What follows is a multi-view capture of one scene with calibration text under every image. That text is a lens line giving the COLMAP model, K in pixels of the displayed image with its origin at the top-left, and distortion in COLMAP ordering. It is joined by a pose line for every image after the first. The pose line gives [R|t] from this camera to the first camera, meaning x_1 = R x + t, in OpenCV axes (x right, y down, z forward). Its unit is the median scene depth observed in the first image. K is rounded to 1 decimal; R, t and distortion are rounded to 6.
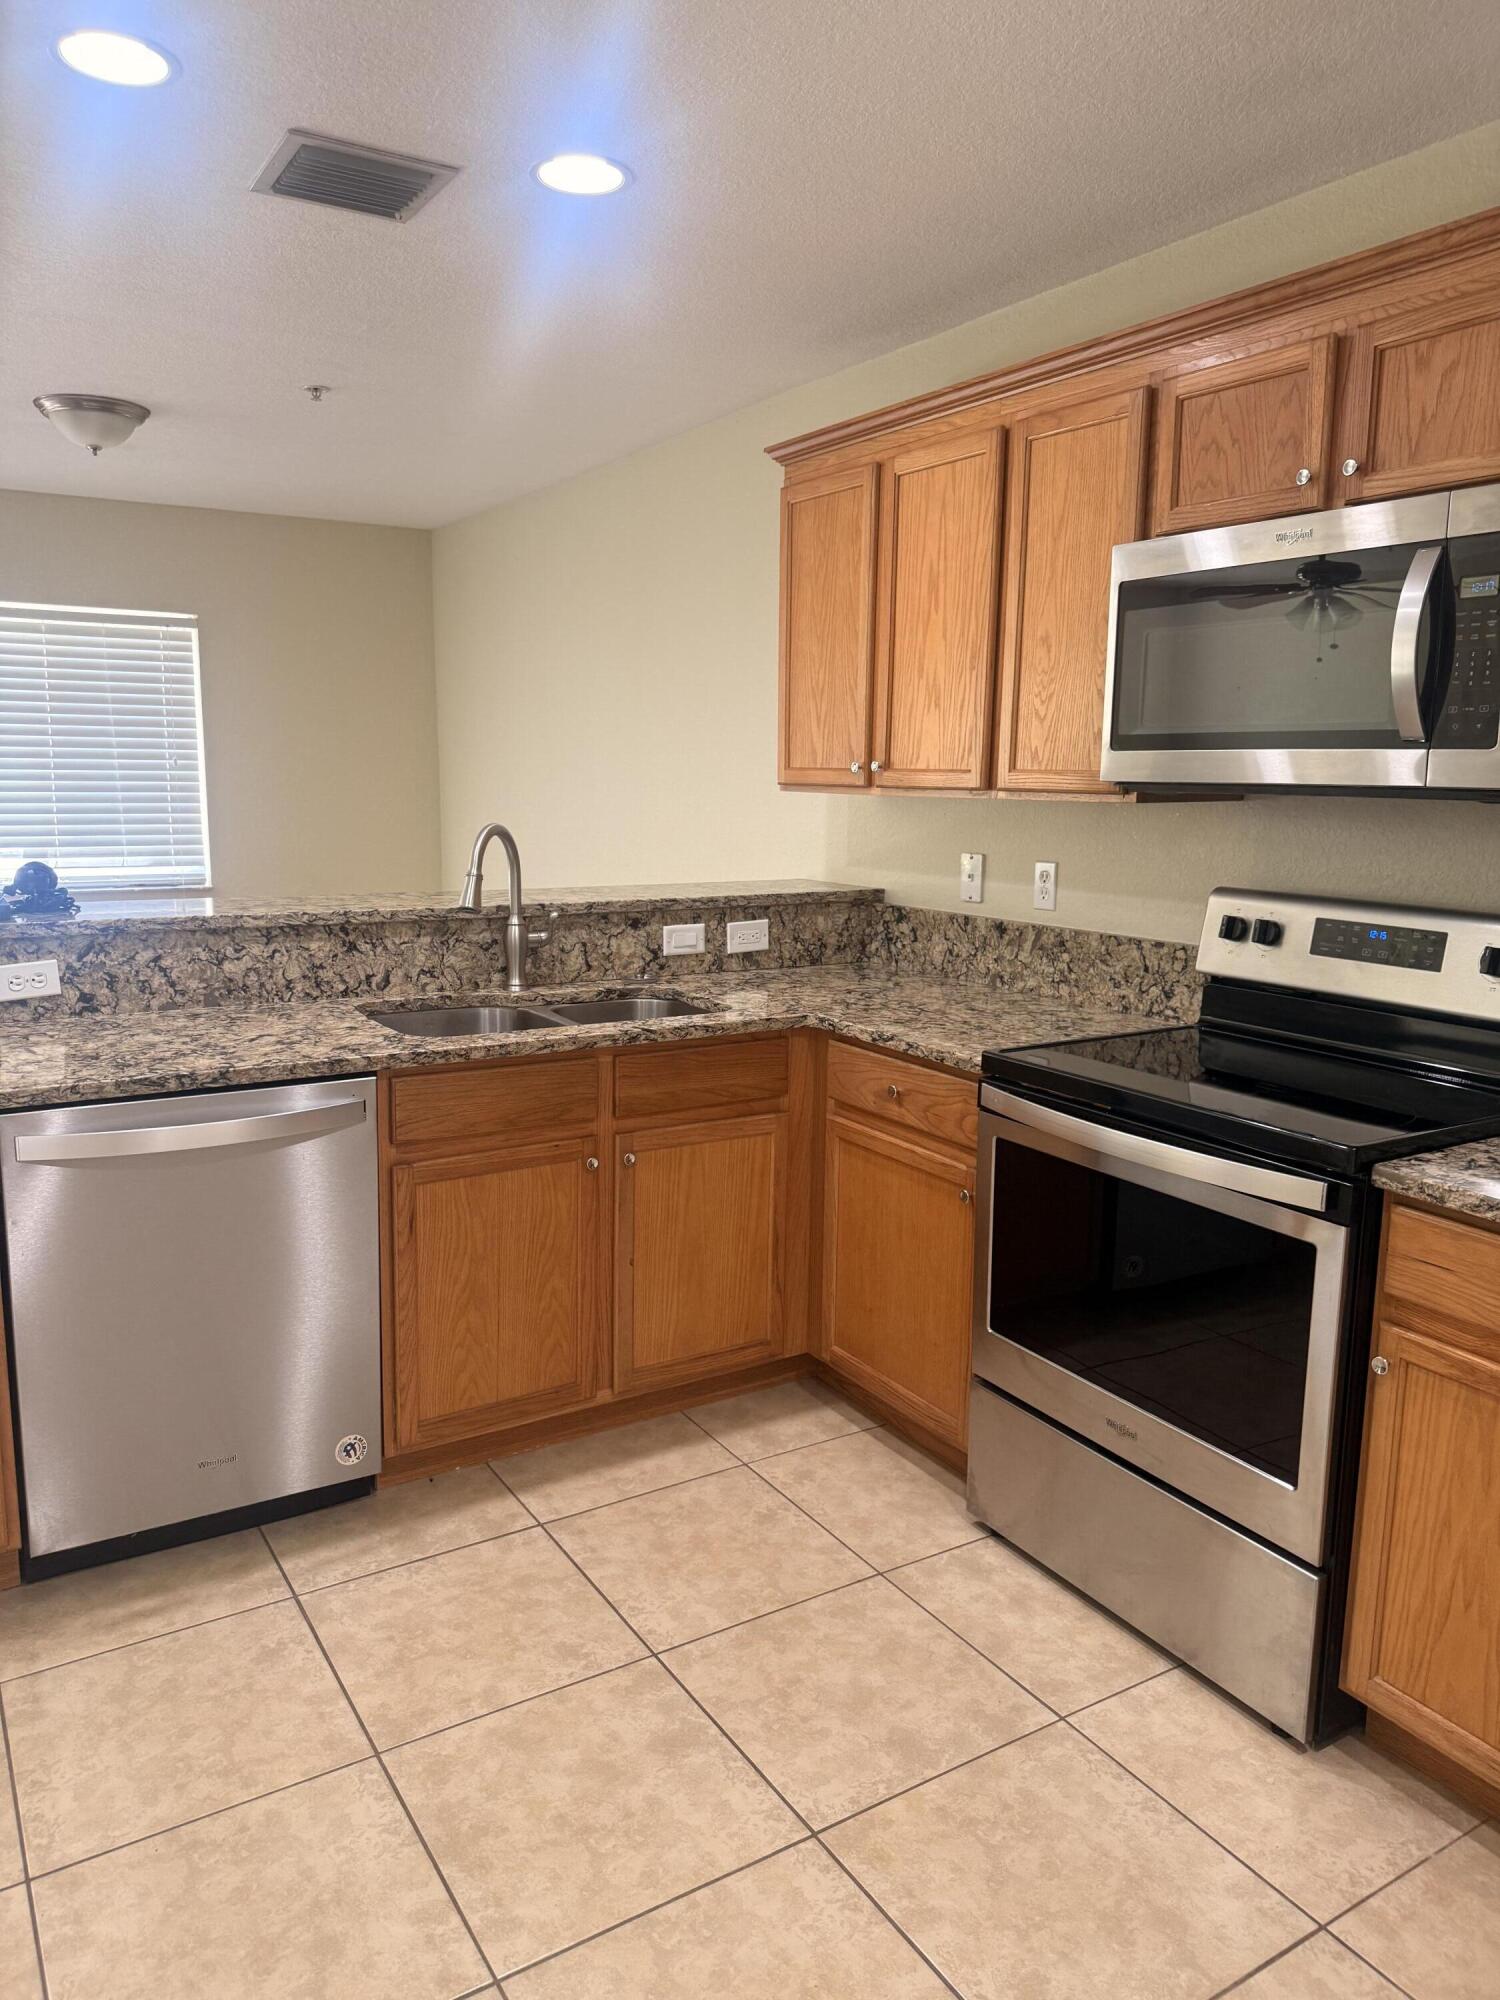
lens RADIAL K [[1418.5, 0, 692.3], [0, 1418.5, 987.6], [0, 0, 1]] dist [0.003098, -0.006815]
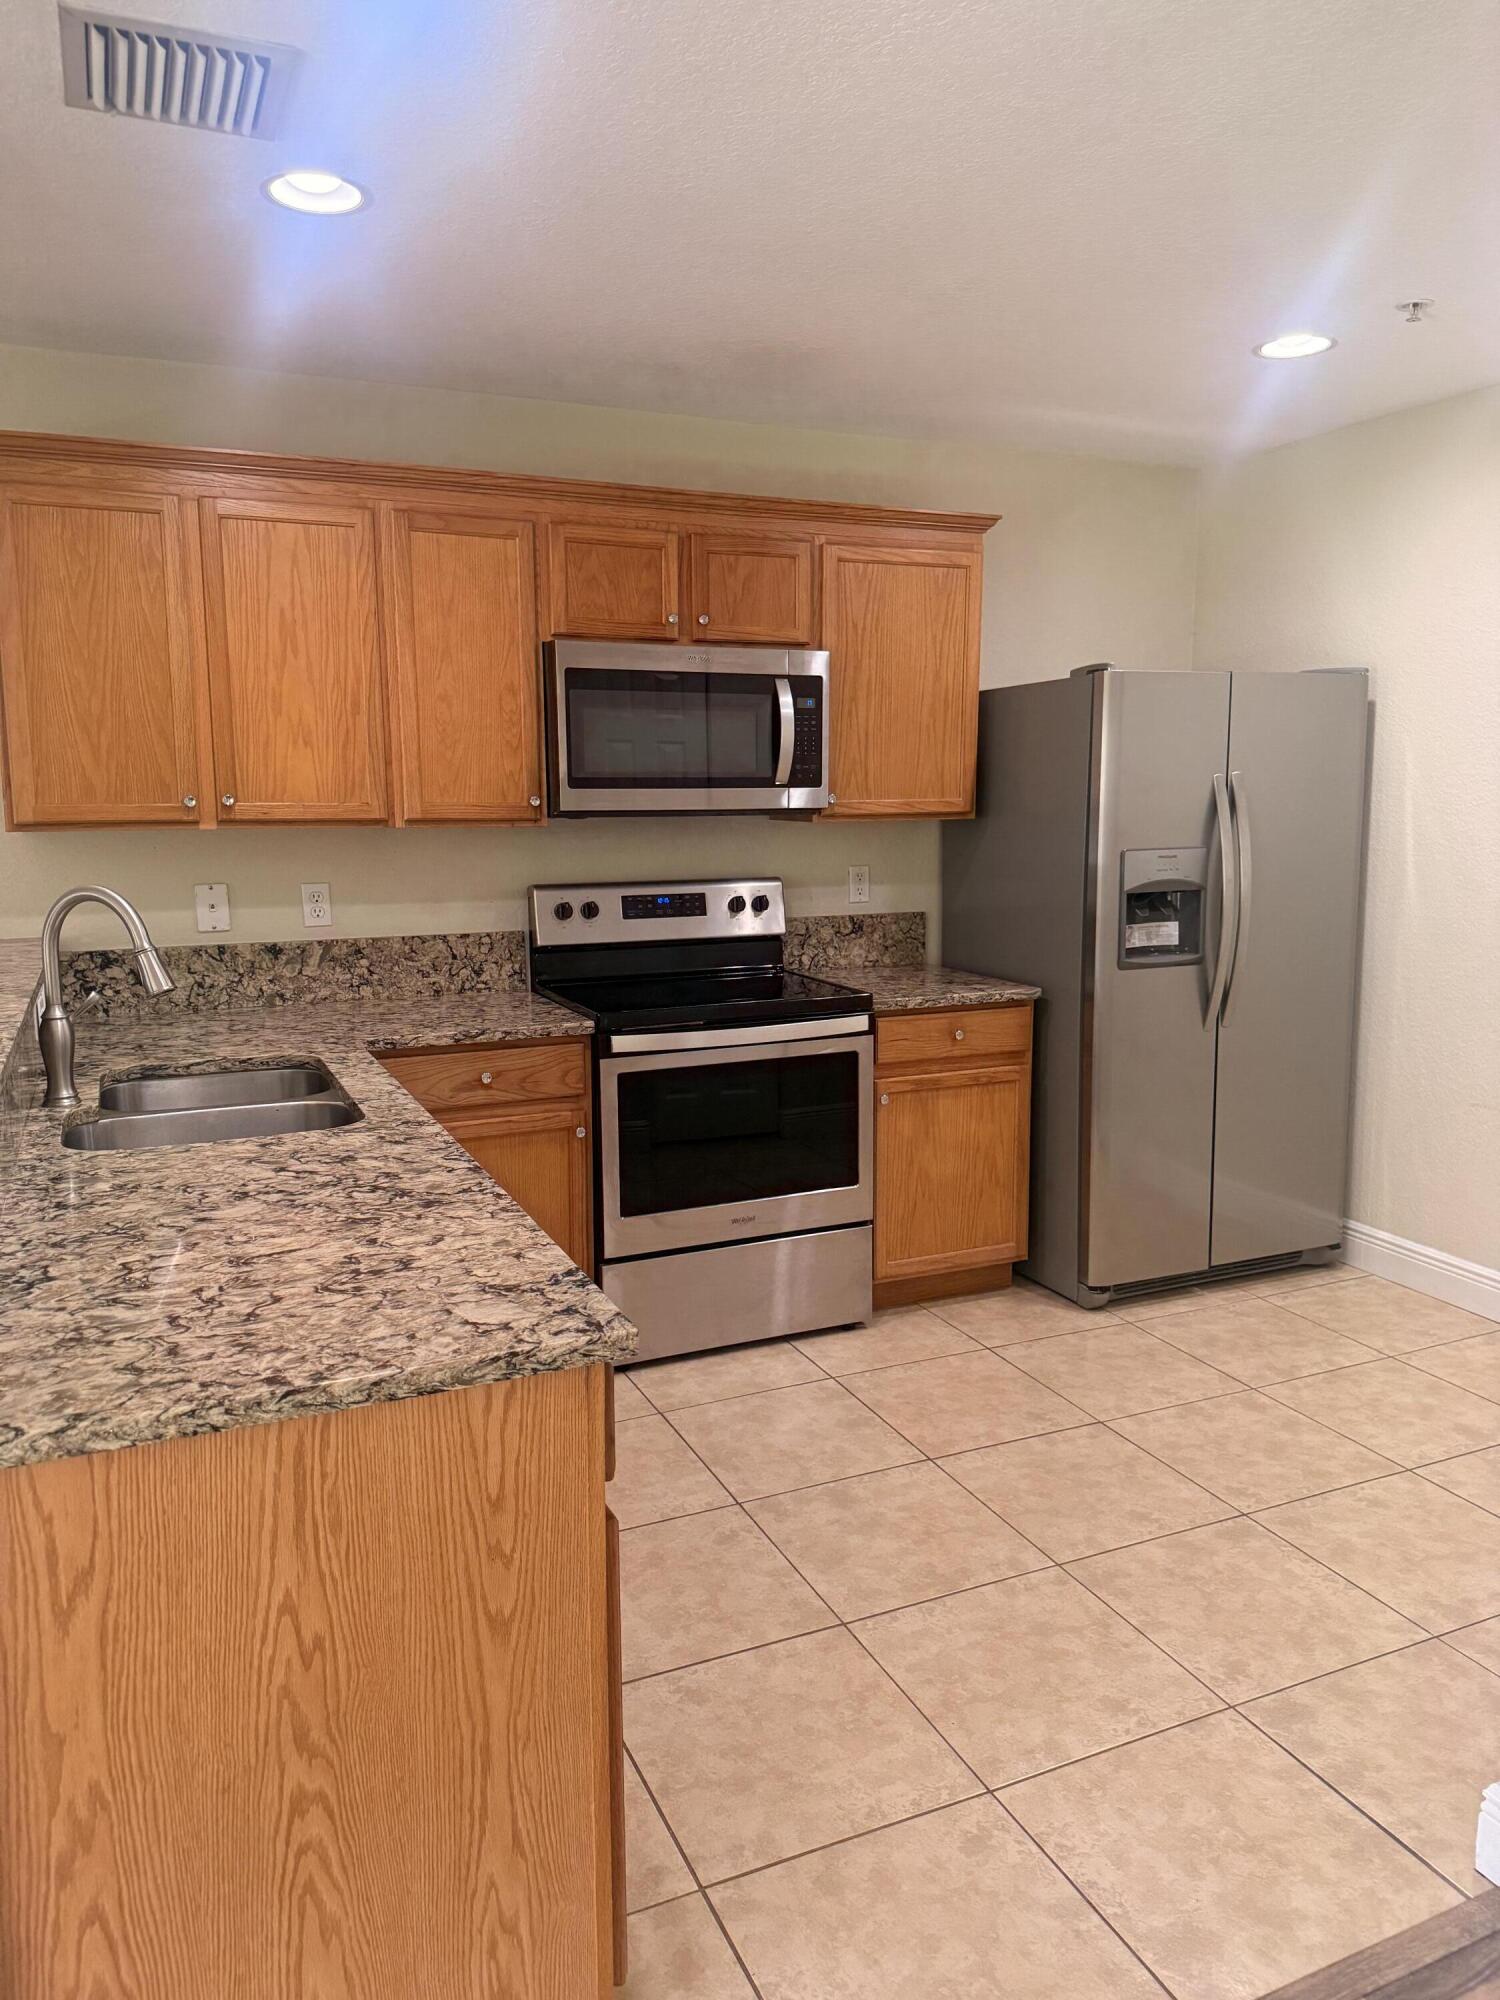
lens RADIAL K [[1418.5, 0, 745.2], [0, 1418.5, 1002.8], [0, 0, 1]] dist [0.003098, -0.006815]
pose [[0.117746, -0.161330, 0.979851, -0.924169], [0.156888, 0.977345, 0.142065, -0.114983], [-0.980572, 0.136999, 0.140389, 0.578207]]
